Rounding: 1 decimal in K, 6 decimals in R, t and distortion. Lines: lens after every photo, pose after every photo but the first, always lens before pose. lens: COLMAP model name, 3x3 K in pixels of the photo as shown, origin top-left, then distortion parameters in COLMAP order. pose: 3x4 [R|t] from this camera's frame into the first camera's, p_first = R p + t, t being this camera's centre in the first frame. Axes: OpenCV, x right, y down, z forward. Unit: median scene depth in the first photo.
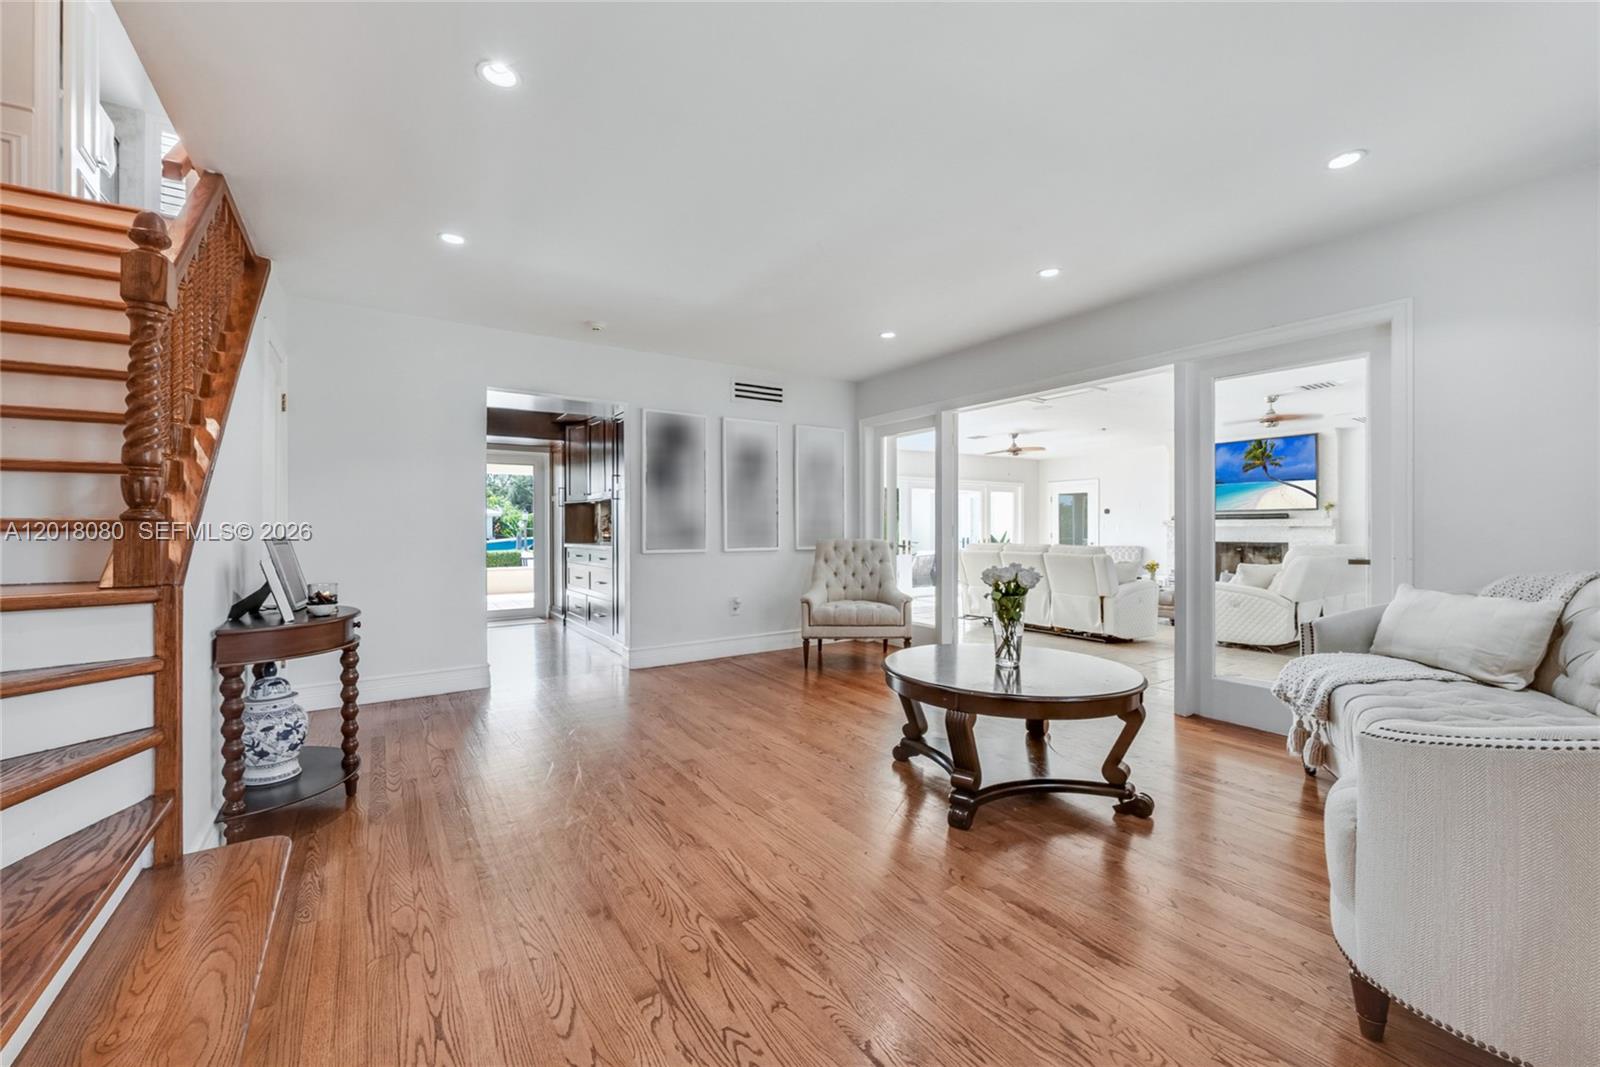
lens RADIAL K [[638.2, 0, 800.0], [0, 638.2, 533.5], [0, 0, 1]] dist [-0.006978, -0.000029]
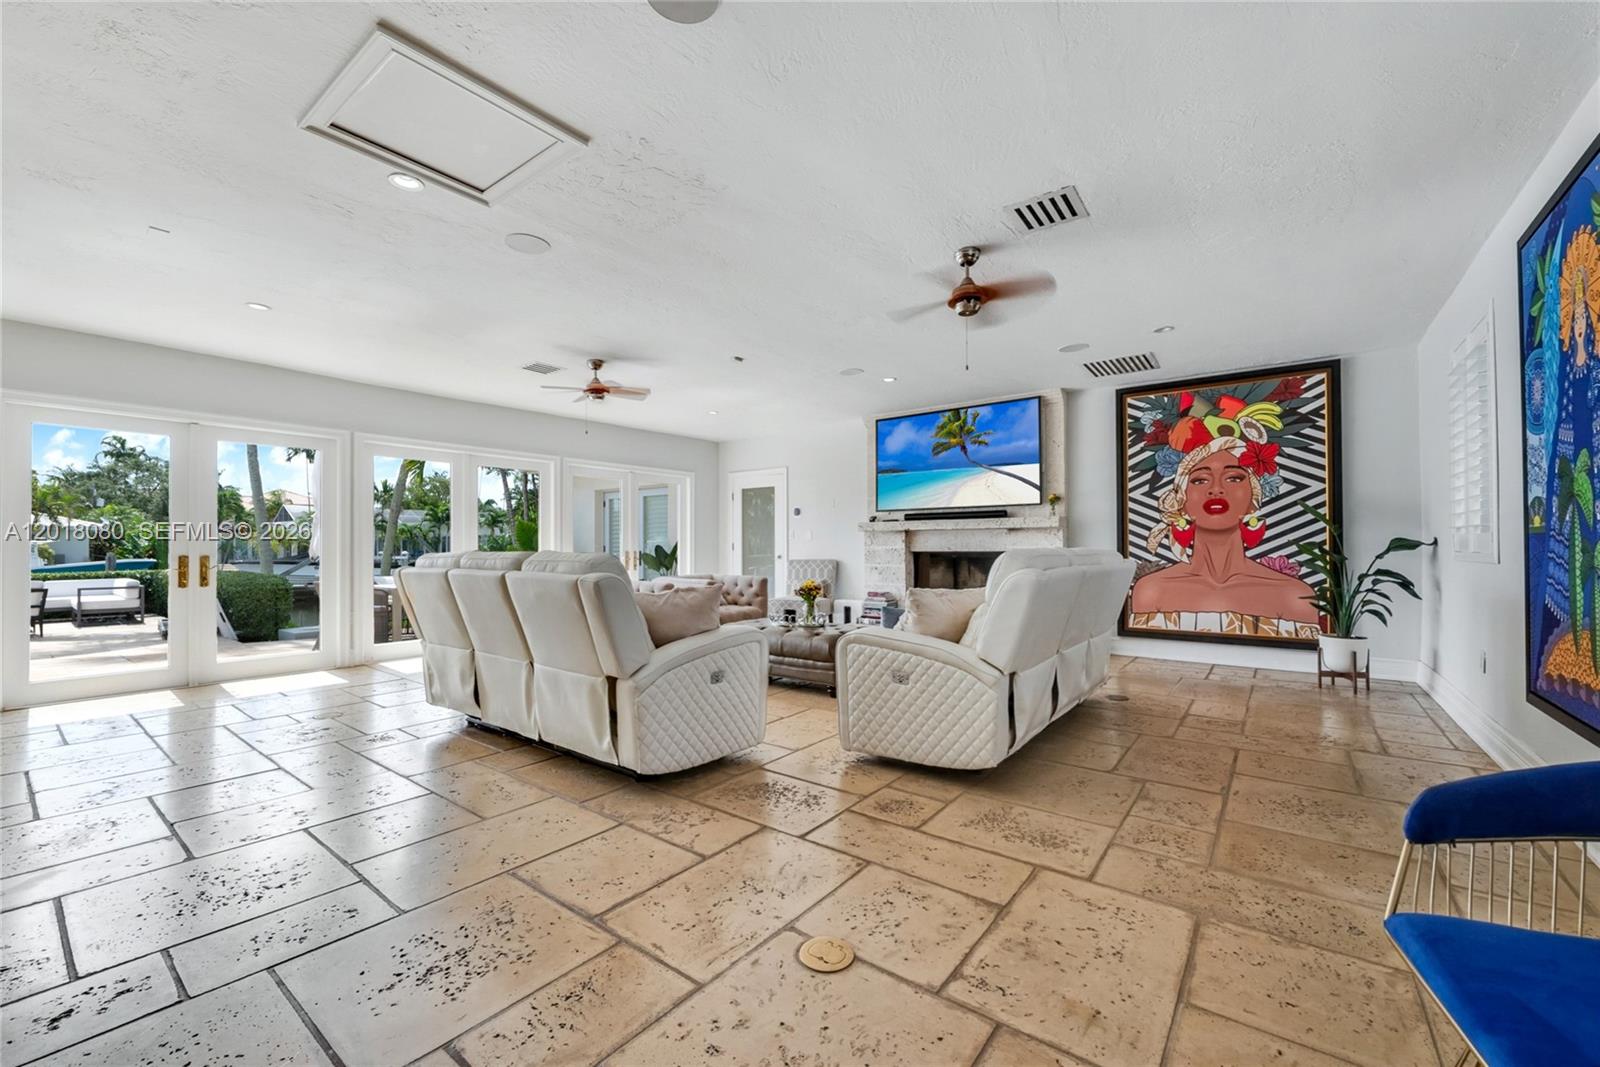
lens RADIAL K [[649.1, 0, 810.7], [0, 649.1, 540.3], [0, 0, 1]] dist [-0.000703, 0.000029]
pose [[0.938638, 0.000615, 0.344904, 0.328555], [0.007056, 0.999755, -0.020984, 0.016274], [-0.344832, 0.022130, 0.938403, 0.414525]]
